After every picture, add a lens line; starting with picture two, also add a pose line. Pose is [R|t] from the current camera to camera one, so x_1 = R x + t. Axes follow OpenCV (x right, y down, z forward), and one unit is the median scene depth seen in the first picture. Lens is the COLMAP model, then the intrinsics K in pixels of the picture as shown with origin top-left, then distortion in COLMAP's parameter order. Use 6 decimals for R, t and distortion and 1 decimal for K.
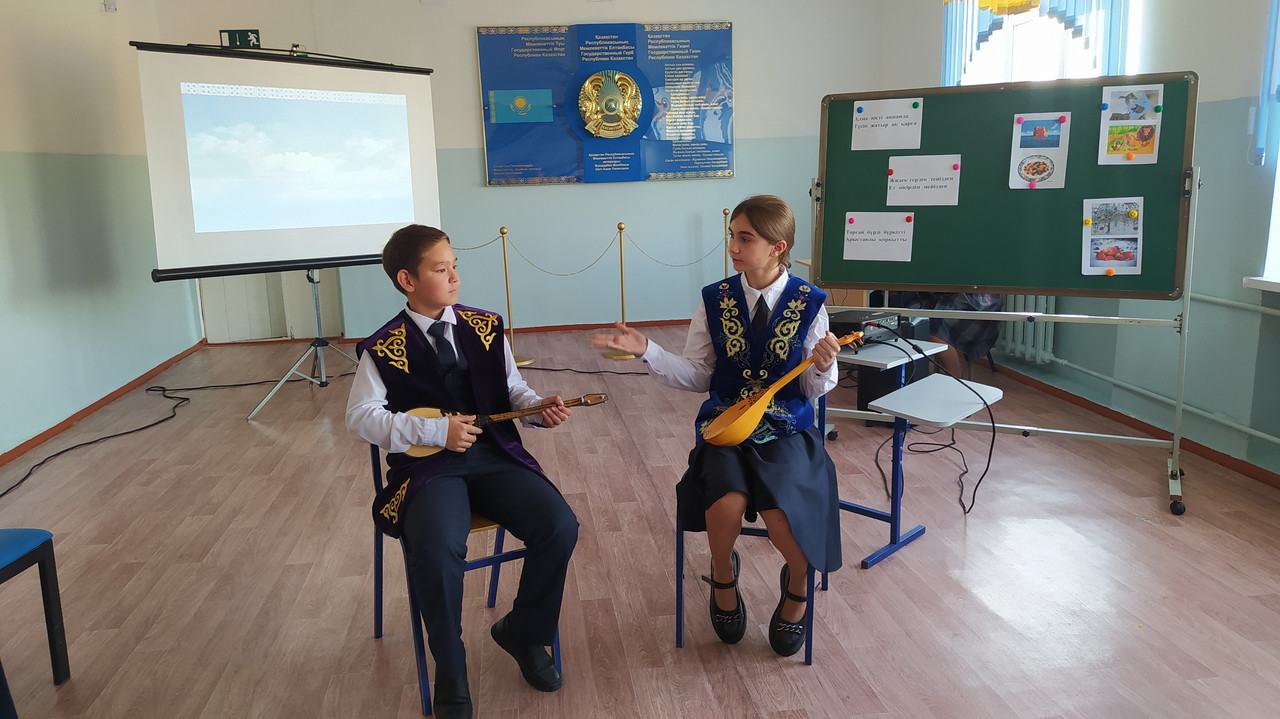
lens RADIAL K [[962.1, 0, 639.0], [0, 962.1, 357.3], [0, 0, 1]] dist [0.096091, -0.145778]
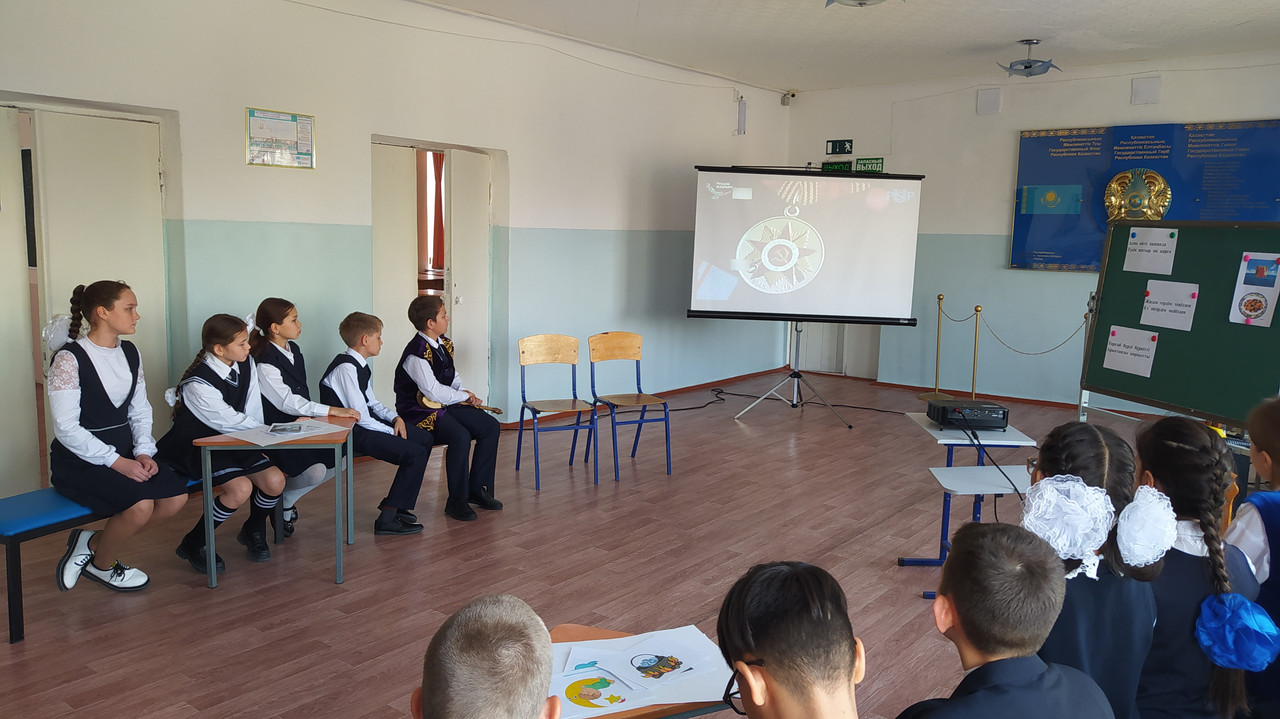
lens RADIAL K [[962.1, 0, 638.0], [0, 962.1, 355.3], [0, 0, 1]] dist [0.096091, -0.145778]
pose [[0.693946, 0.144169, -0.705446, 0.643511], [-0.182590, 0.982959, 0.021270, -0.042863], [0.696491, 0.114047, 0.708444, -0.159605]]
